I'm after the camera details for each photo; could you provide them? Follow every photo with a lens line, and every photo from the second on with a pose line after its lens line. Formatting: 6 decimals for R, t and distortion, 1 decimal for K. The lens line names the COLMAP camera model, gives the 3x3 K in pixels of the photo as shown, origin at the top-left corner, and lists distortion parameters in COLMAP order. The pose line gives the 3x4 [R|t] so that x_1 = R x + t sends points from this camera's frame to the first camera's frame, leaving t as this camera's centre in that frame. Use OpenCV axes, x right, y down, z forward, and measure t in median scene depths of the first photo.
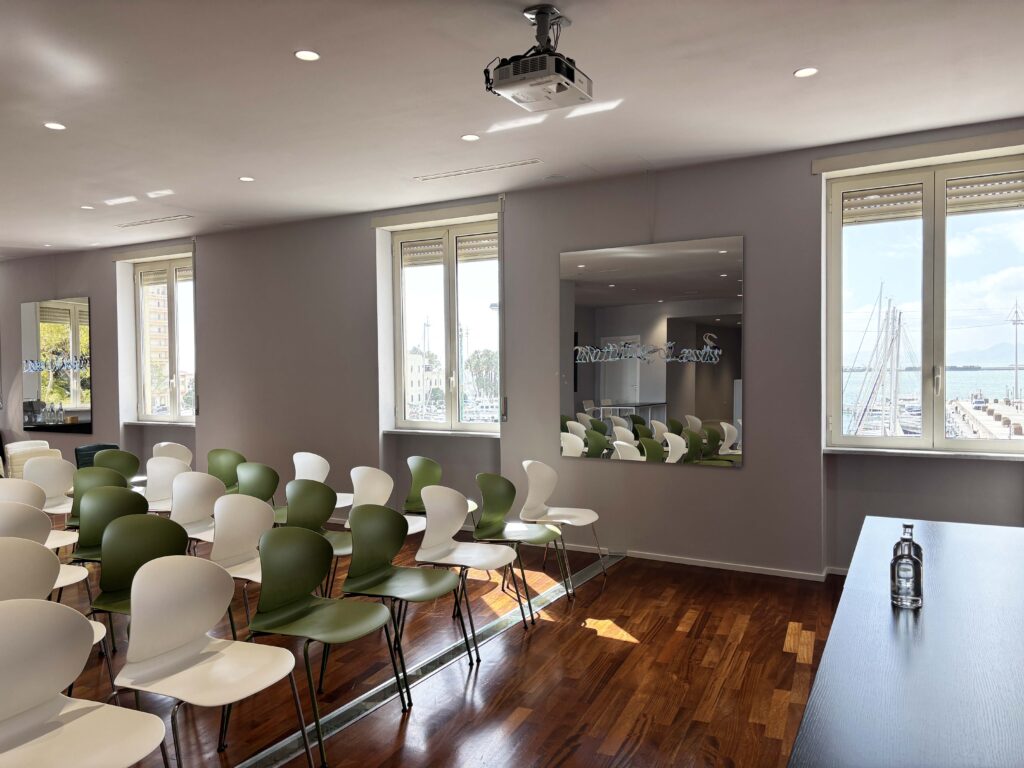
lens RADIAL K [[758.0, 0, 512.0], [0, 758.0, 384.0], [0, 0, 1]] dist [0.009245, 0.001169]
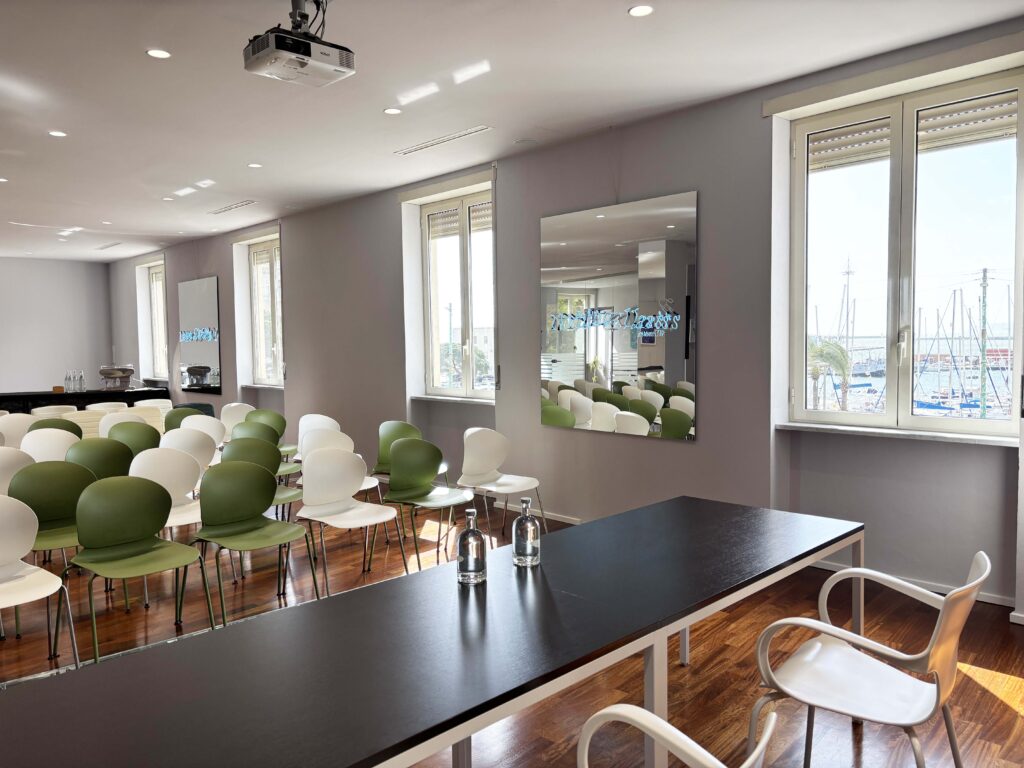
lens RADIAL K [[752.9, 0, 511.8], [0, 752.9, 389.0], [0, 0, 1]] dist [0.000882, 0.006281]
pose [[0.958494, 0.013901, -0.284774, 0.345999], [0.000683, 0.998696, 0.051049, -0.002659], [0.285112, -0.049124, 0.957235, 0.049856]]
